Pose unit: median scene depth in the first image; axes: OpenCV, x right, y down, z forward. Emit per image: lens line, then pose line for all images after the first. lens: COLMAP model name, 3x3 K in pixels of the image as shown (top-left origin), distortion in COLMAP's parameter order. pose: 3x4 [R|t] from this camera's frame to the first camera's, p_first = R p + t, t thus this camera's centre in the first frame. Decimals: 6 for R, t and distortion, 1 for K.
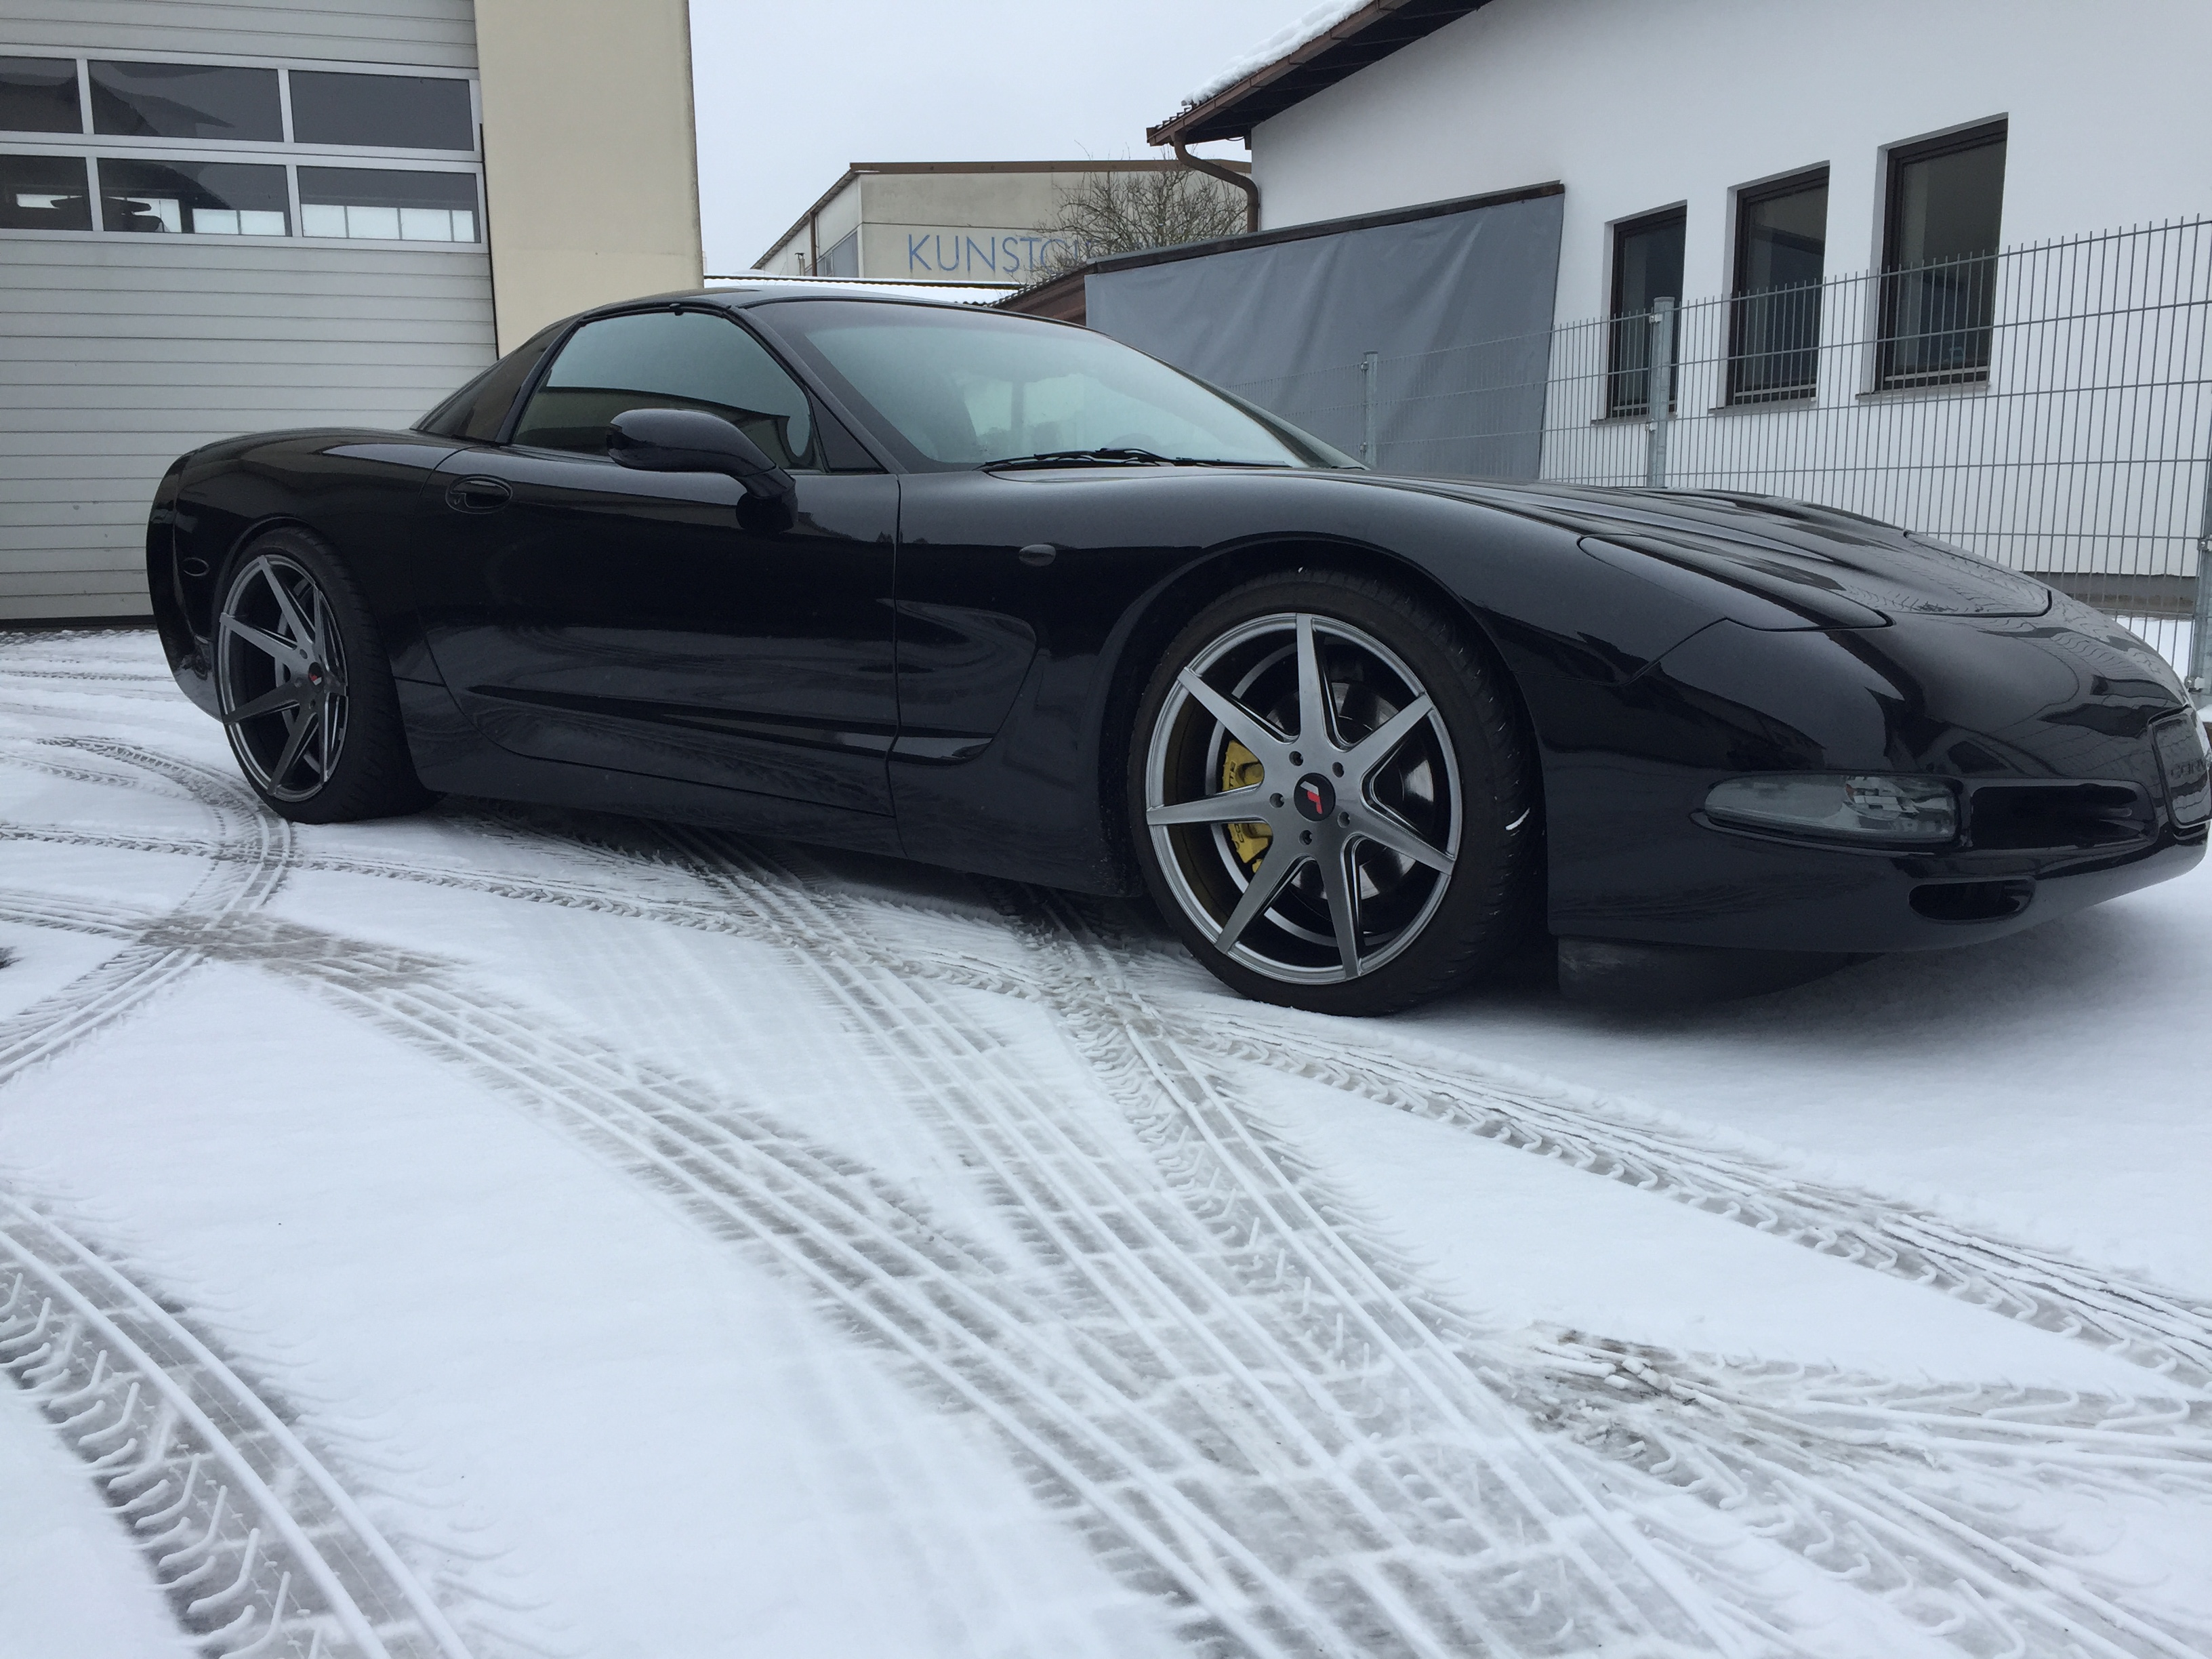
lens RADIAL K [[1853.3, 0, 1147.5], [0, 1853.3, 831.4], [0, 0, 1]] dist [0.068405, -0.084016]
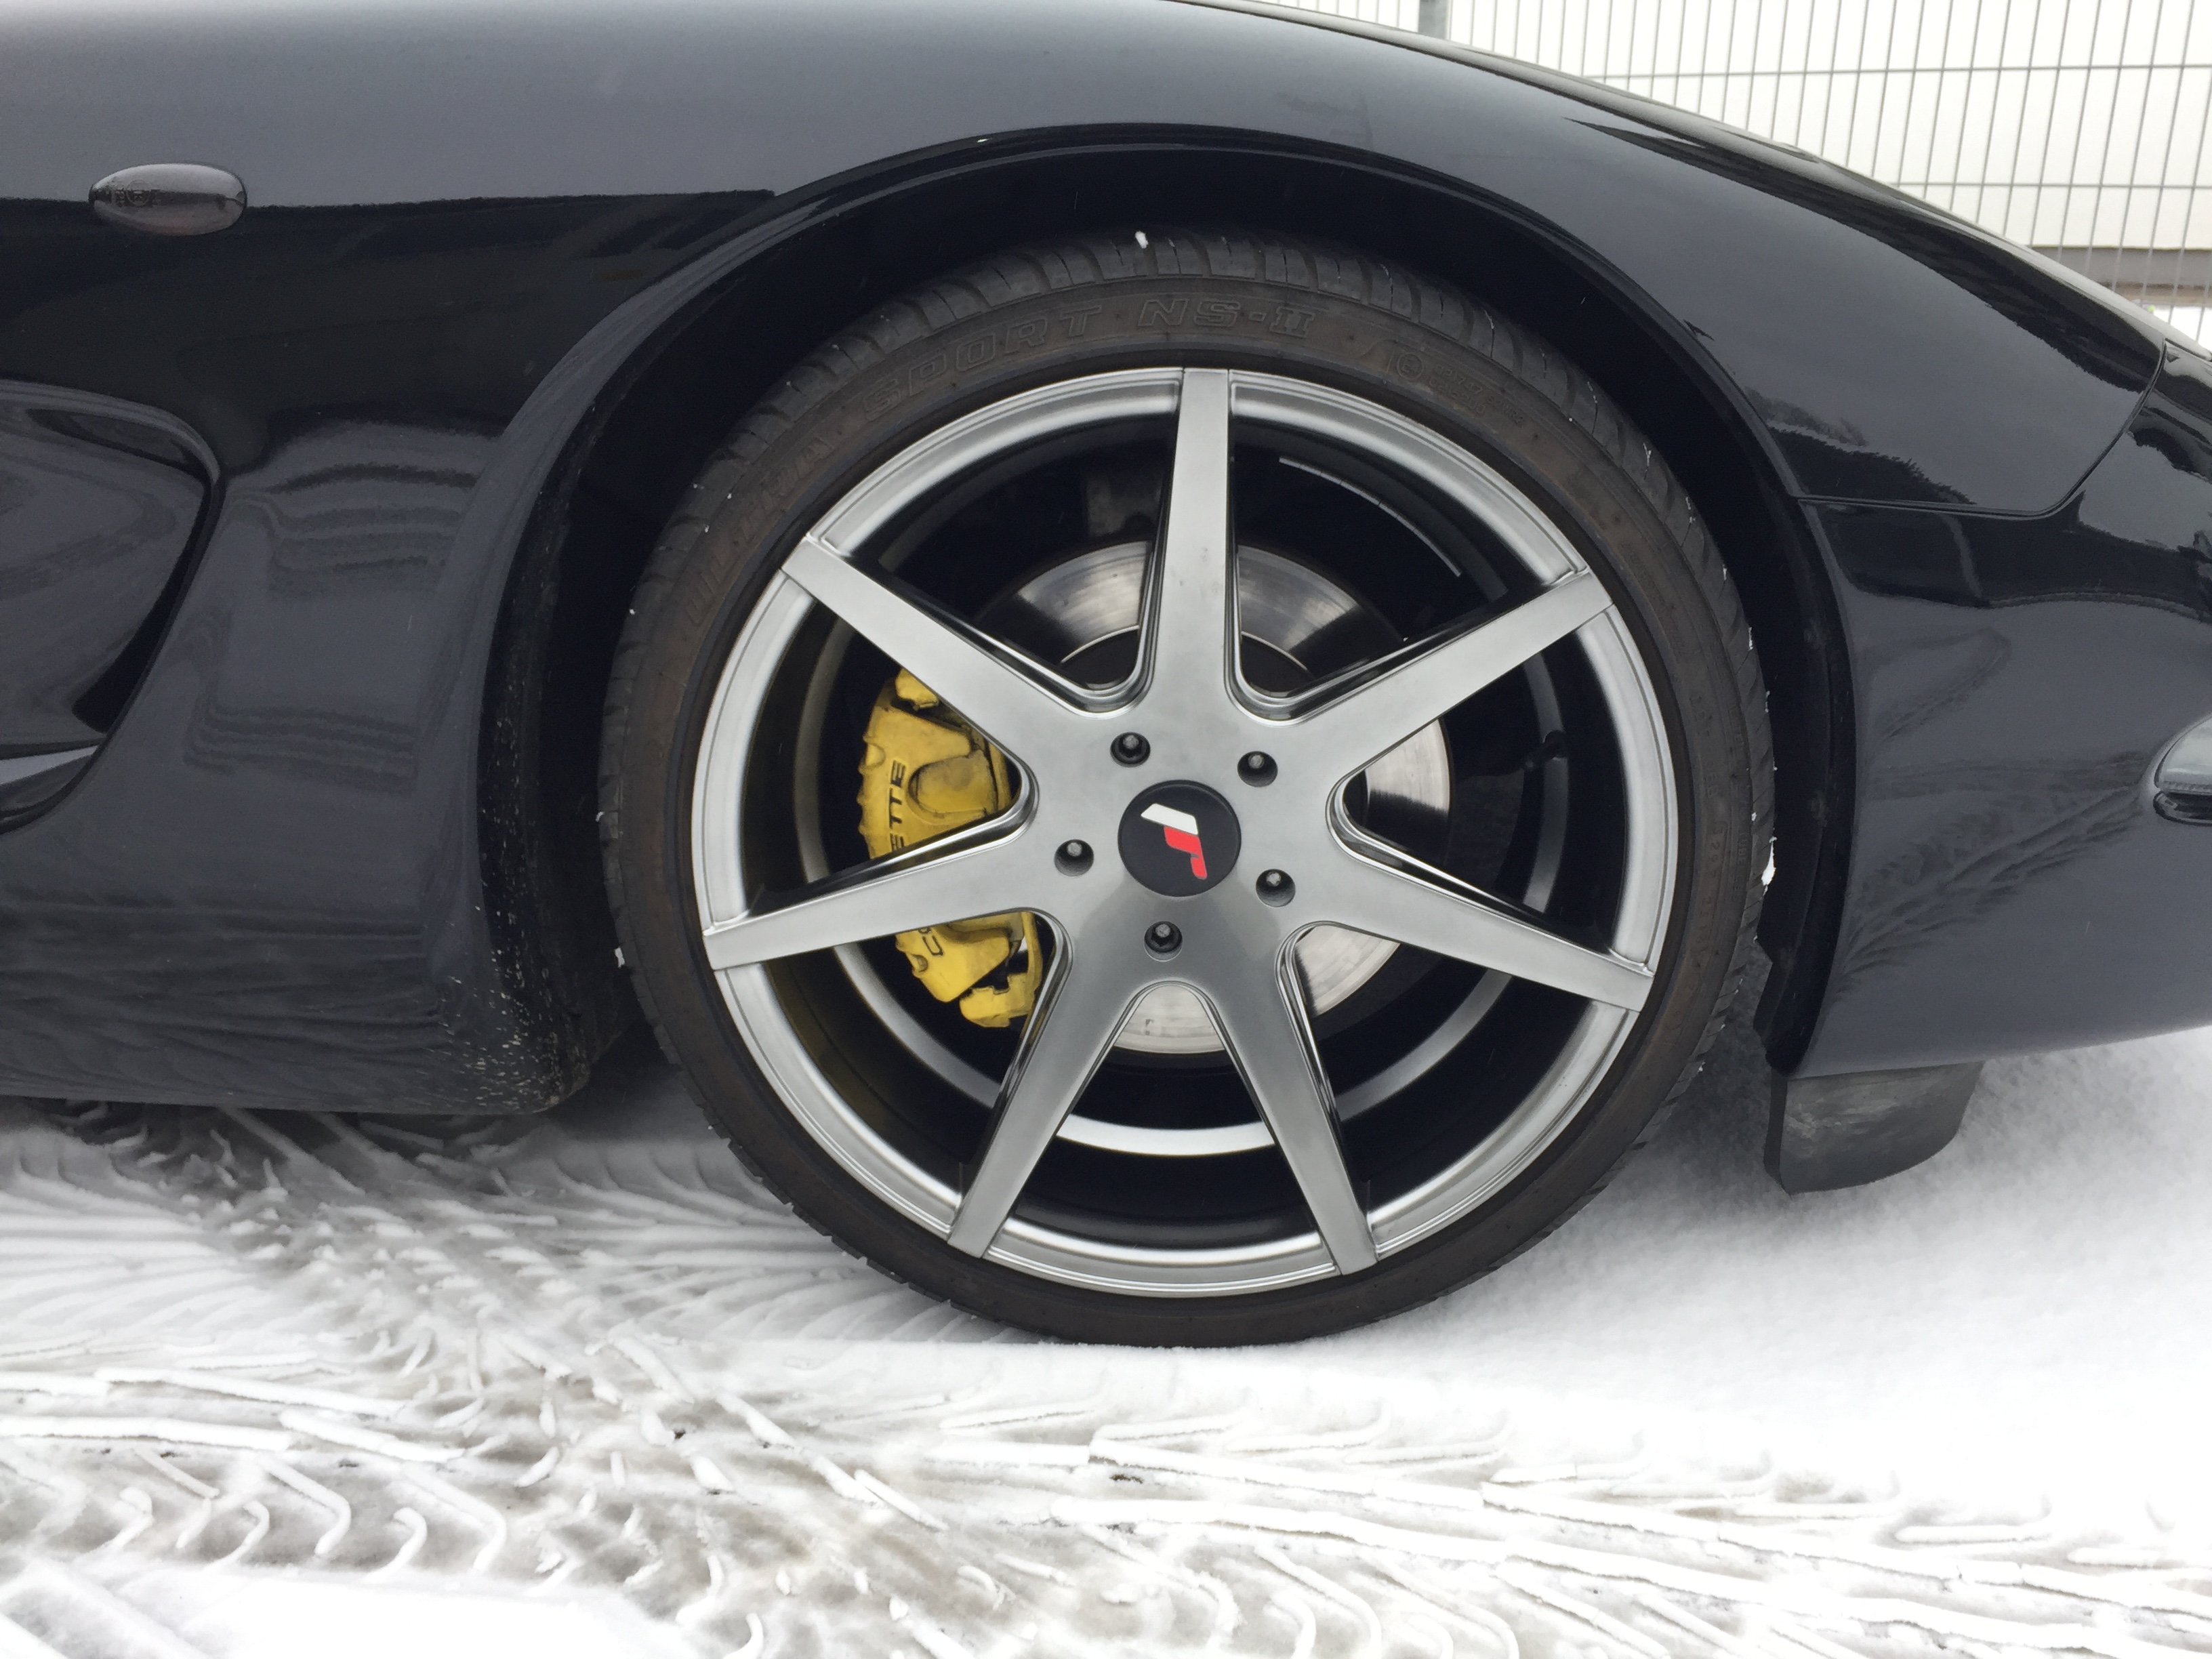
lens RADIAL K [[1751.9, 0, 1108.8], [0, 1751.9, 822.6], [0, 0, 1]] dist [0.017500, -0.003992]
pose [[0.794592, -0.192496, 0.575820, -0.135732], [0.092079, 0.975645, 0.199095, -0.097146], [-0.600121, -0.105179, 0.792964, 0.707236]]
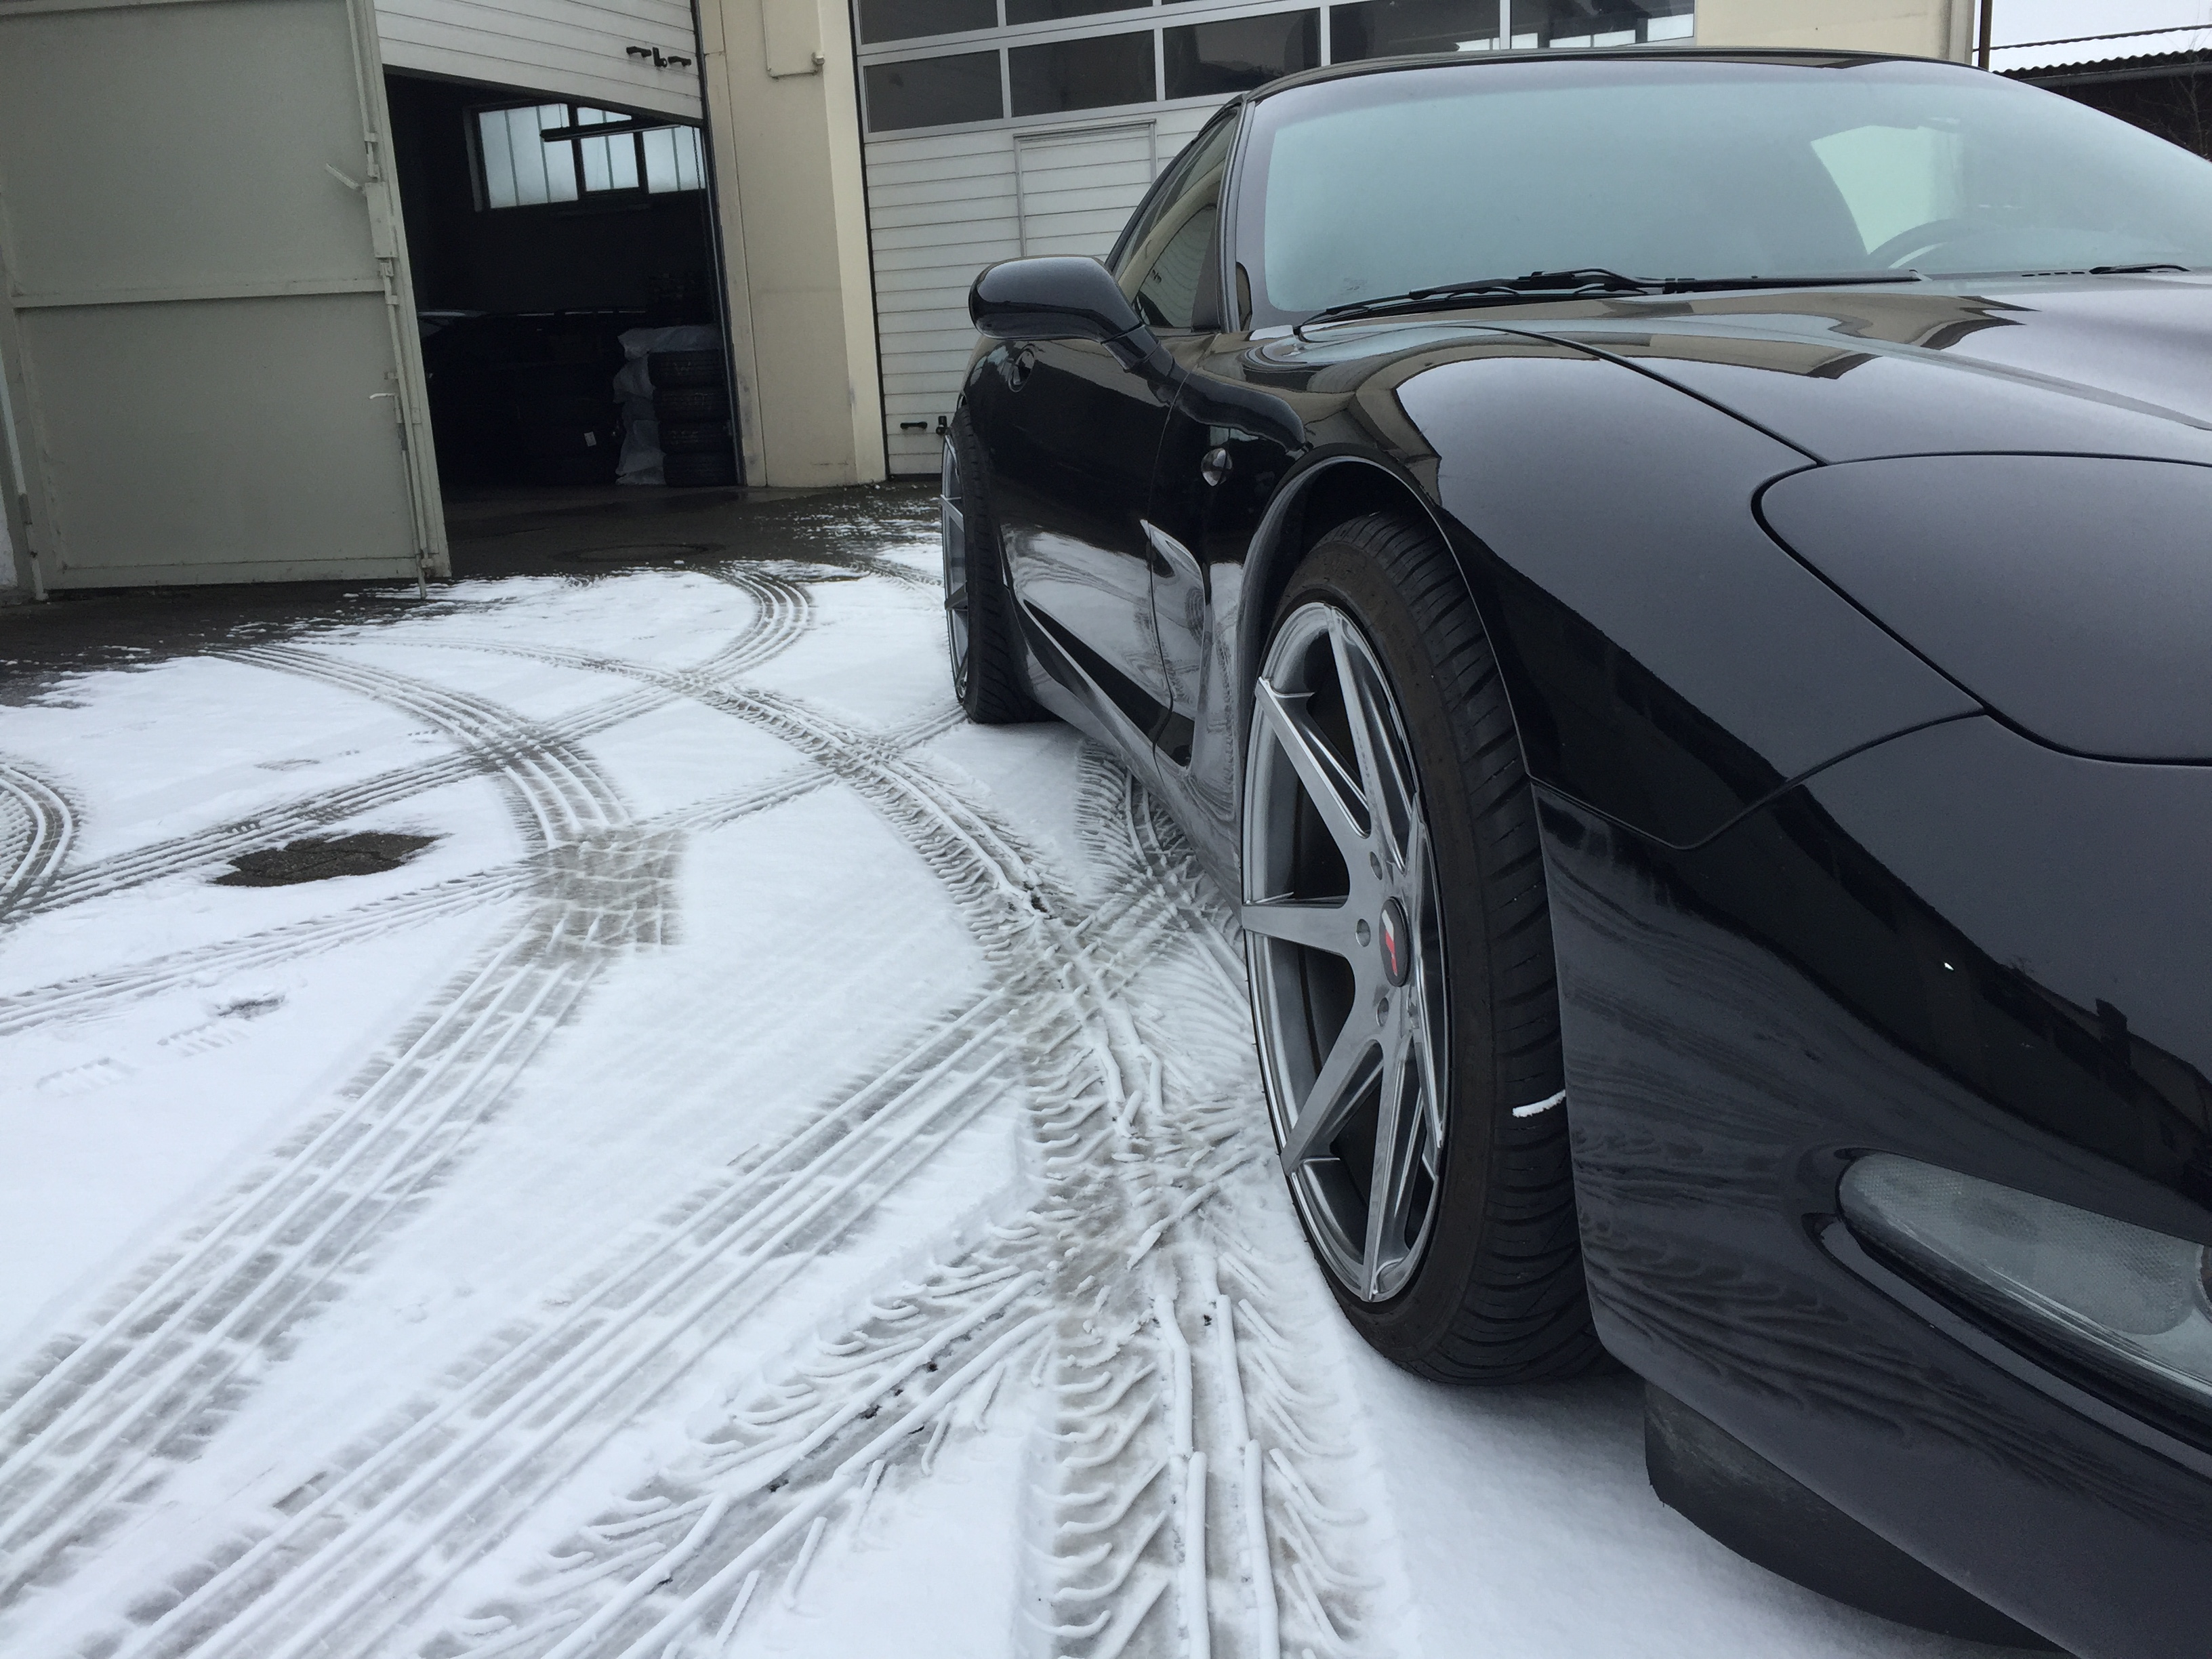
lens RADIAL K [[1853.3, 0, 1168.9], [0, 1853.3, 823.7], [0, 0, 1]] dist [0.068405, -0.084016]
pose [[0.740602, 0.134674, -0.658309, 0.384249], [-0.075089, 0.990160, 0.118086, -0.108820], [0.667735, -0.038023, 0.743428, 0.550450]]
